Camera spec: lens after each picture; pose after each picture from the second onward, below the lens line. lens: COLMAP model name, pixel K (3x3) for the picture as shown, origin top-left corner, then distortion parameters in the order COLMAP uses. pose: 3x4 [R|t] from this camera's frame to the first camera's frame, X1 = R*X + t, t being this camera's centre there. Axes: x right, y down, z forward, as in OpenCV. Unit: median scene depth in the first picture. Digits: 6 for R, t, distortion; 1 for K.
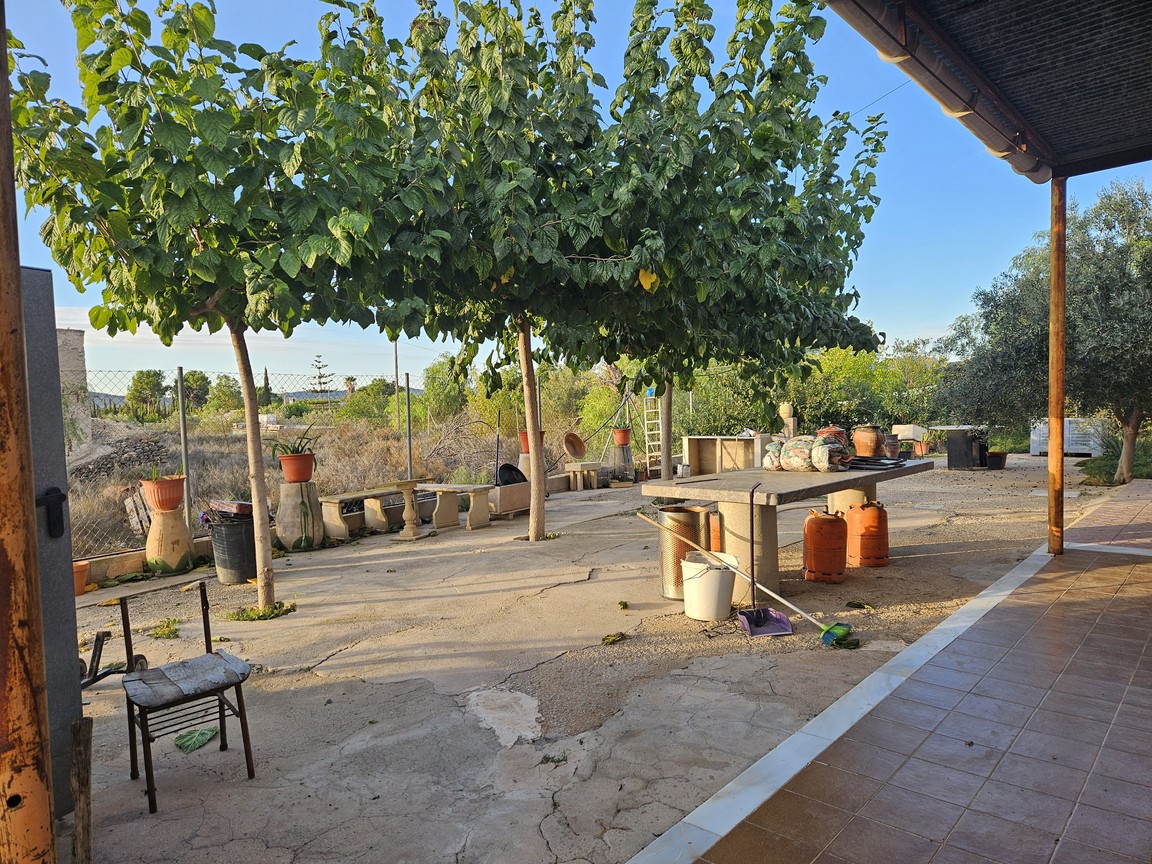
lens RADIAL K [[769.7, 0, 569.7], [0, 769.7, 440.1], [0, 0, 1]] dist [0.093119, -0.084466]
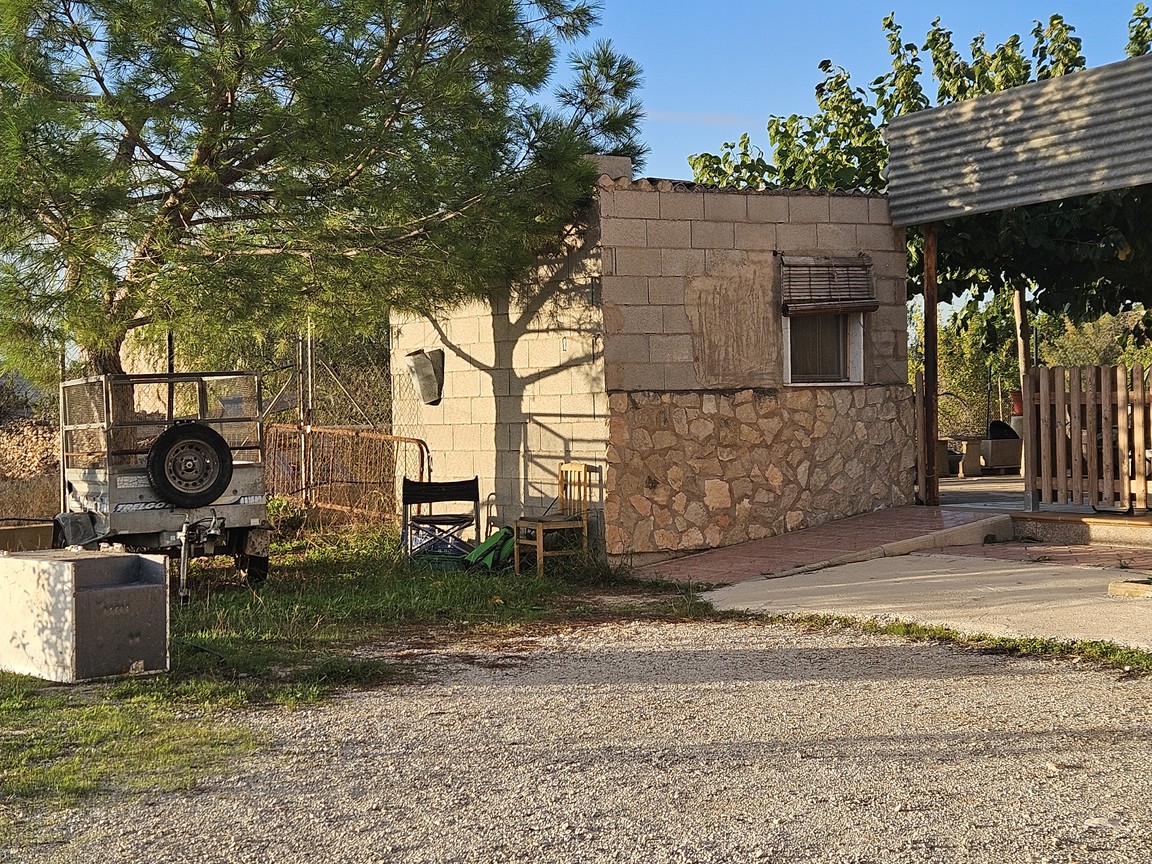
lens RADIAL K [[2078.9, 0, 576.0], [0, 2078.9, 432.0], [0, 0, 1]] dist [0.076865, -0.044572]
pose [[0.965552, 0.009442, -0.260040, 0.141477], [-0.017367, 0.999452, -0.028195, 0.211778], [0.259631, 0.031740, 0.965186, -2.715889]]
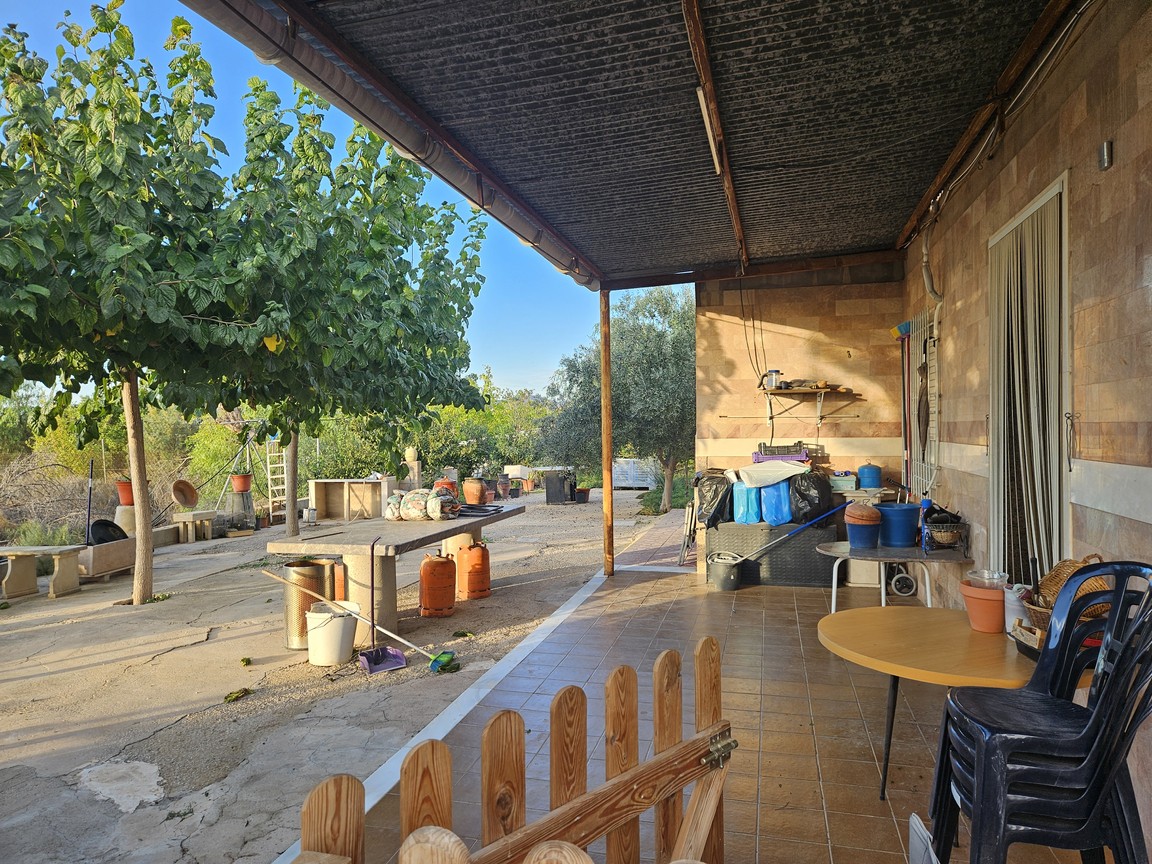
lens RADIAL K [[769.7, 0, 569.7], [0, 769.7, 440.1], [0, 0, 1]] dist [0.093119, -0.084466]
pose [[0.891961, 0.006955, 0.452058, -0.018037], [0.013194, 0.999055, -0.041404, -0.029096], [-0.451919, 0.042896, 0.891027, -0.123563]]
